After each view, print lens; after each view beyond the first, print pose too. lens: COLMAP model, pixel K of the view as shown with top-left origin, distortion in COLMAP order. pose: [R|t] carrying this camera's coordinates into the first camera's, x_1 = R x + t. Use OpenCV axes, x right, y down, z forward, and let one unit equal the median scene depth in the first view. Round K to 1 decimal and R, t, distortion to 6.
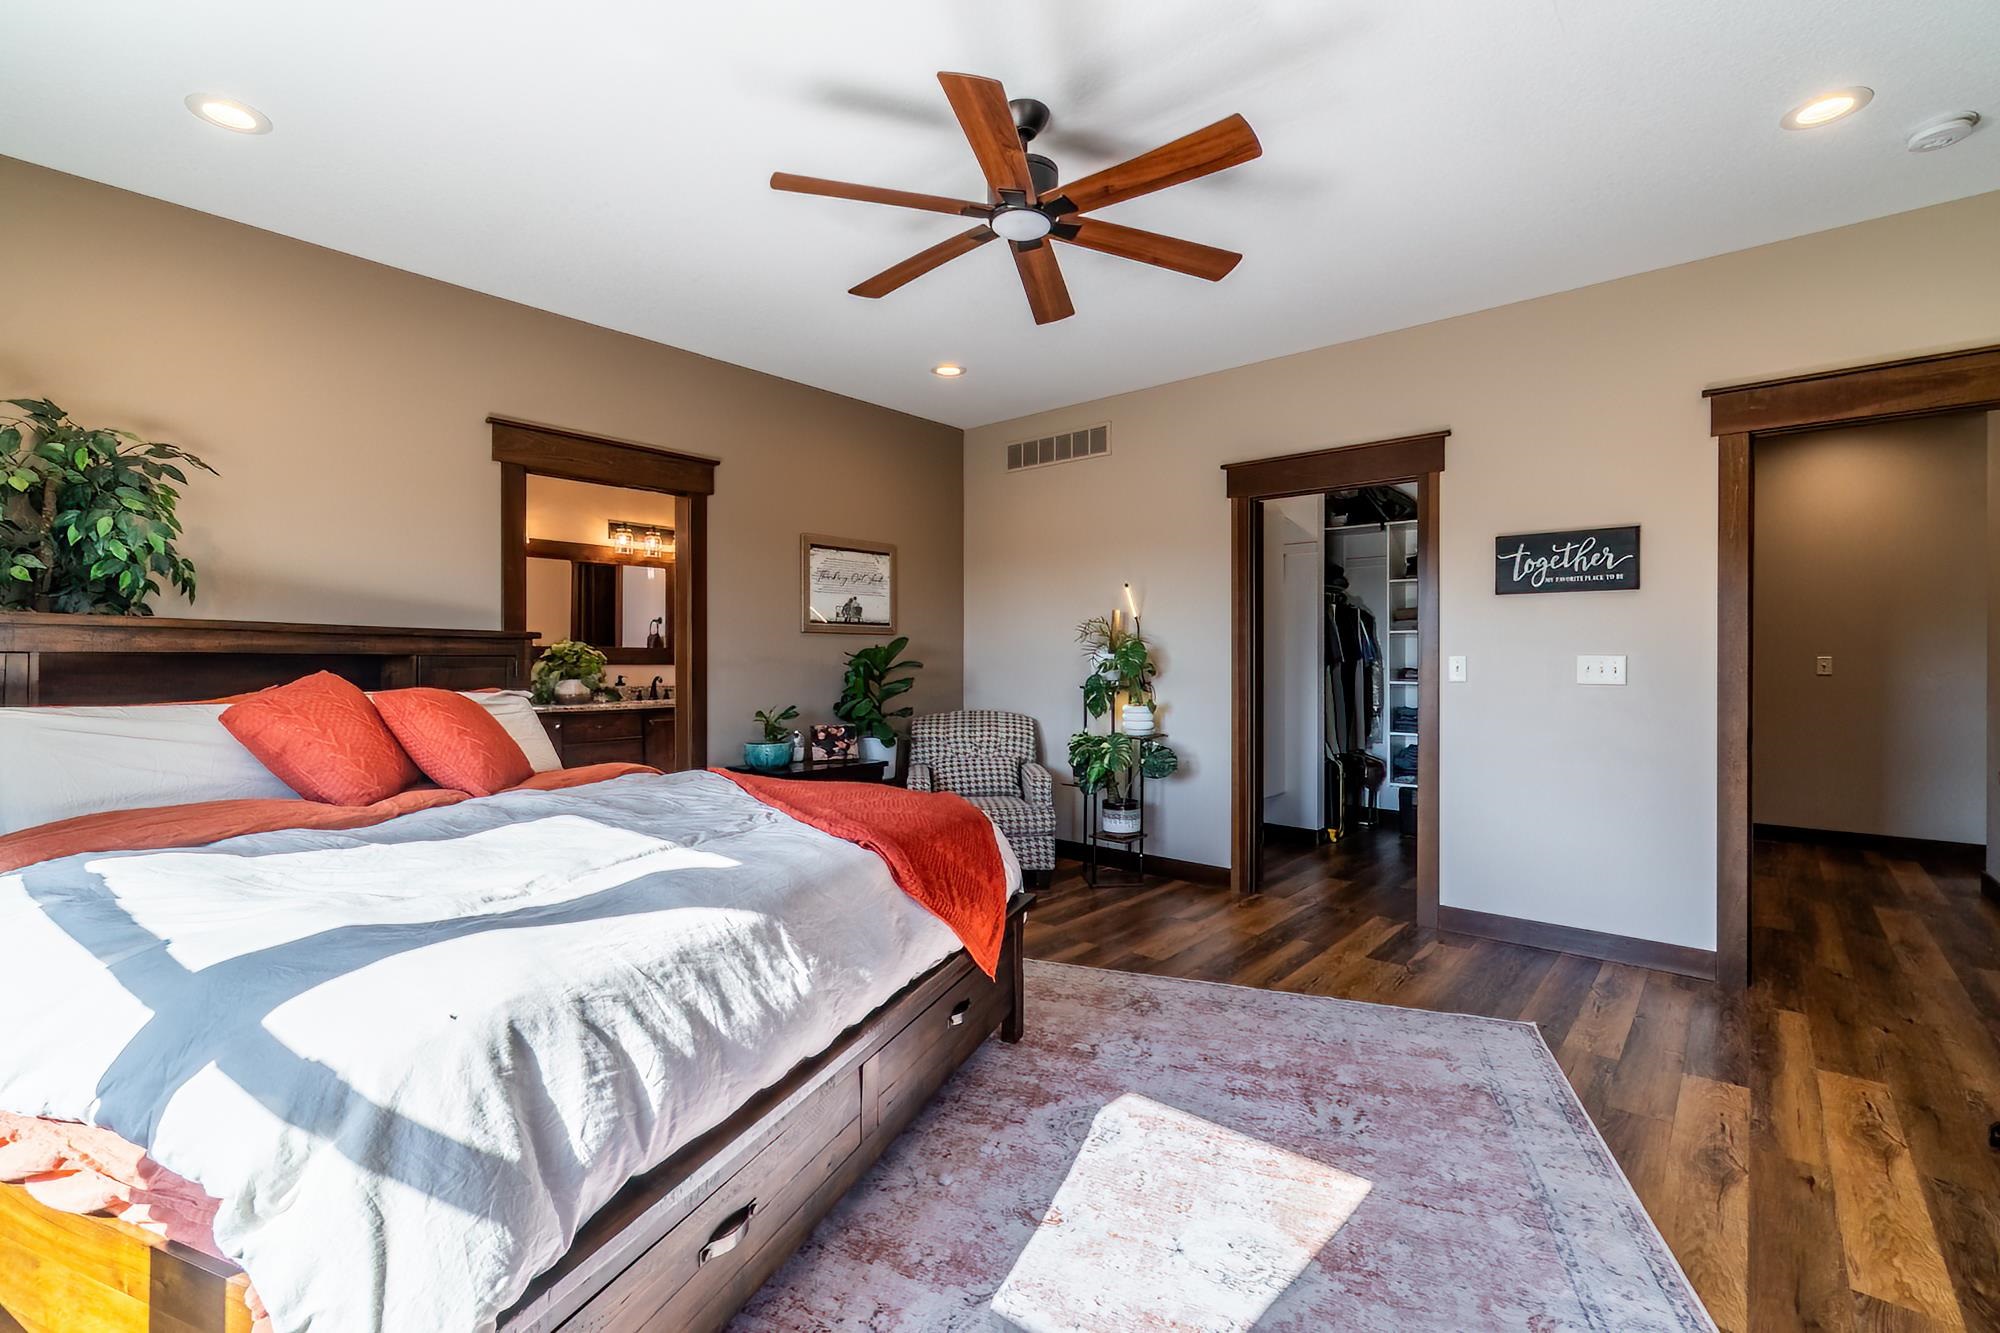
lens RADIAL K [[881.0, 0, 985.4], [0, 881.0, 662.9], [0, 0, 1]] dist [0.000996, -0.001450]
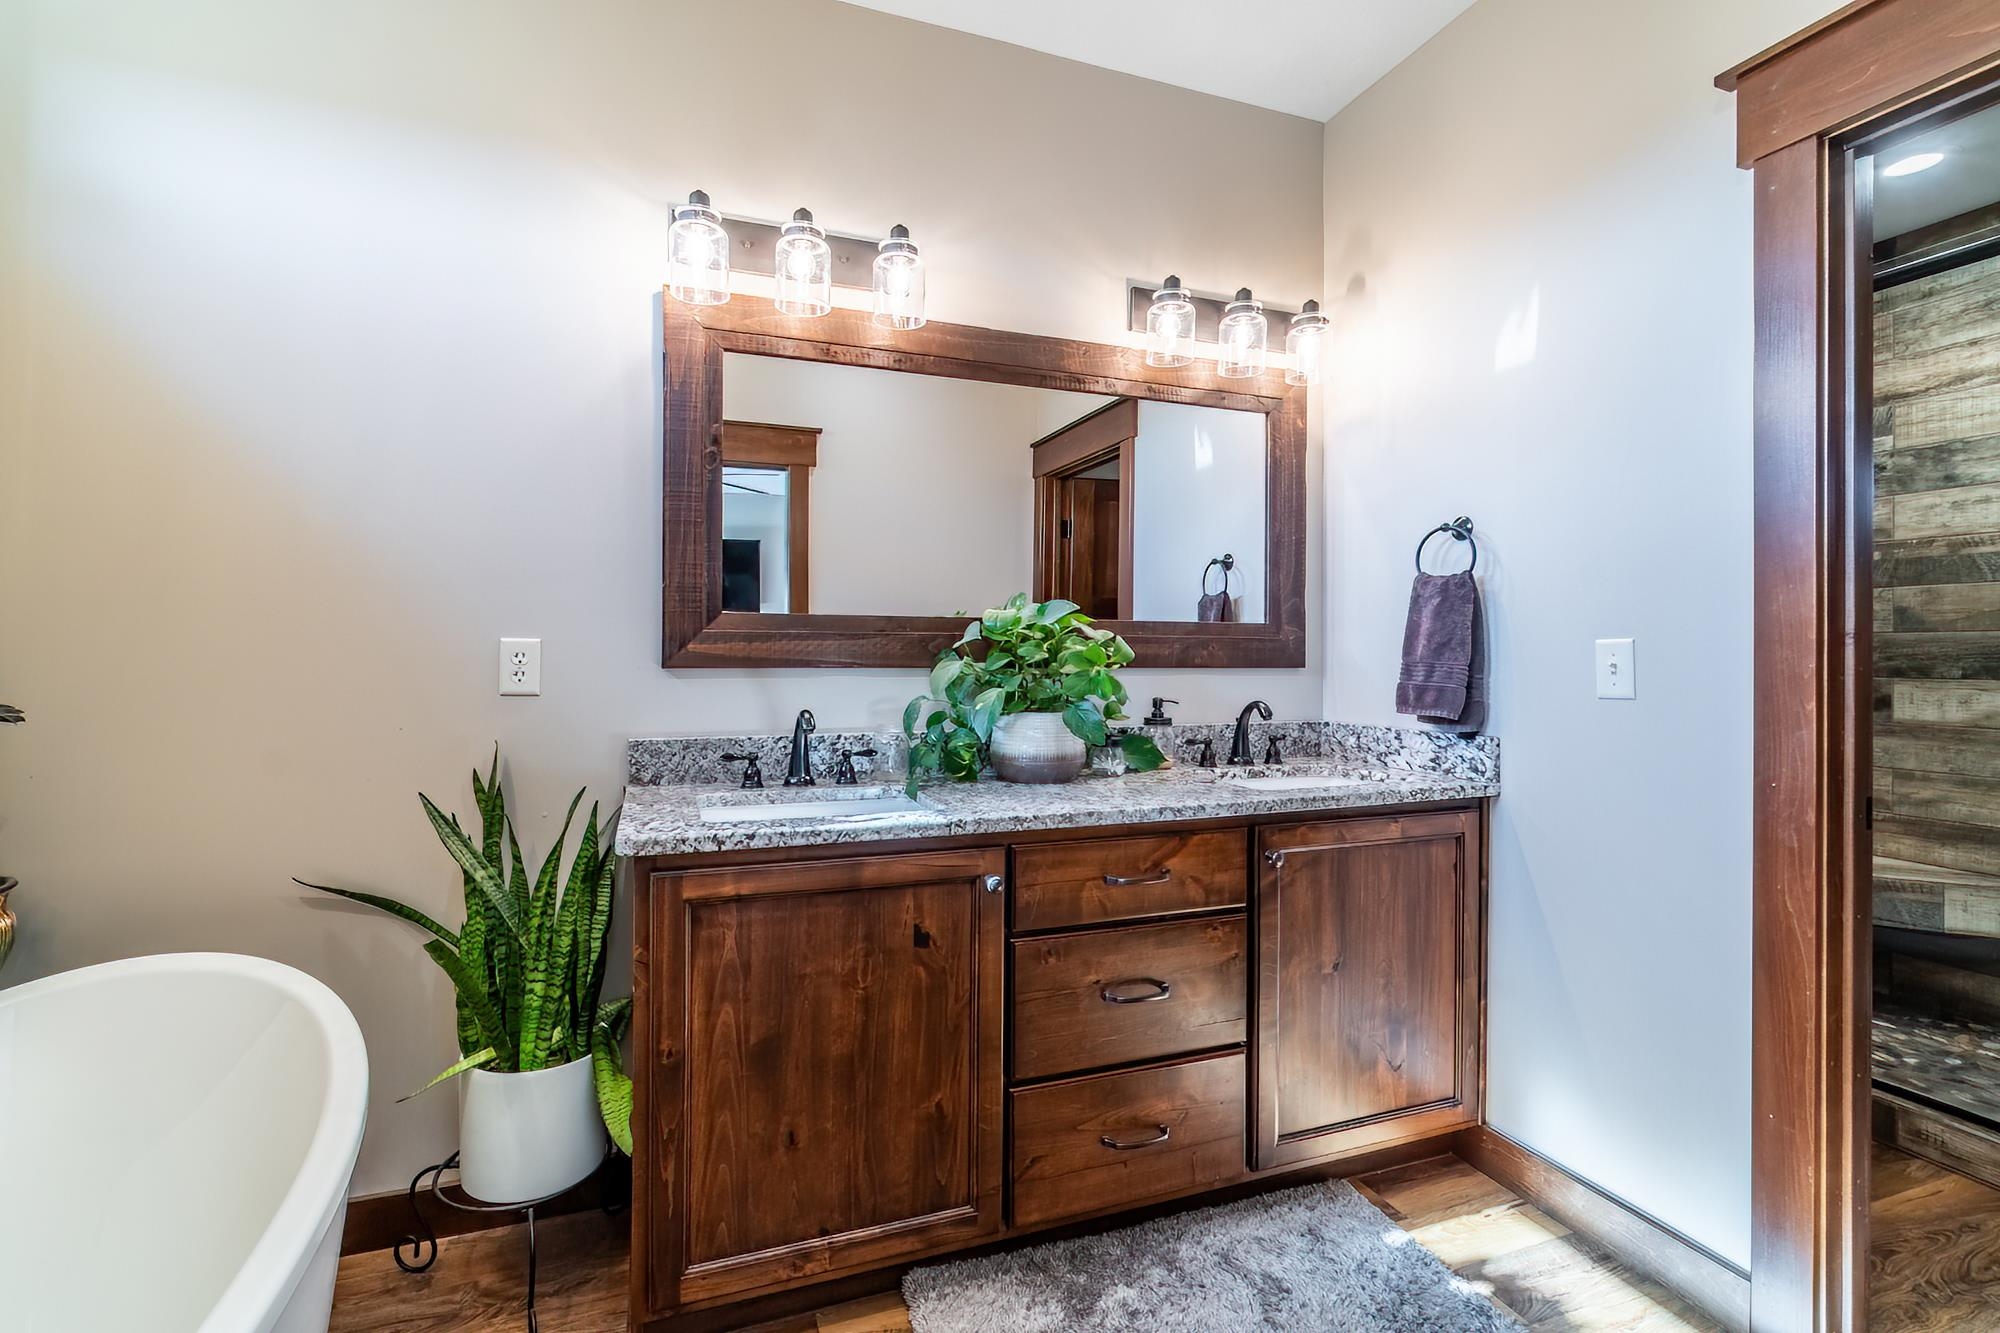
lens RADIAL K [[881.0, 0, 993.0], [0, 881.0, 659.4], [0, 0, 1]] dist [0.000996, -0.001450]
pose [[0.880770, 0.001677, -0.473541, -0.306918], [-0.001722, 0.999998, 0.000337, -0.001535], [0.473541, 0.000518, 0.880772, 0.657790]]
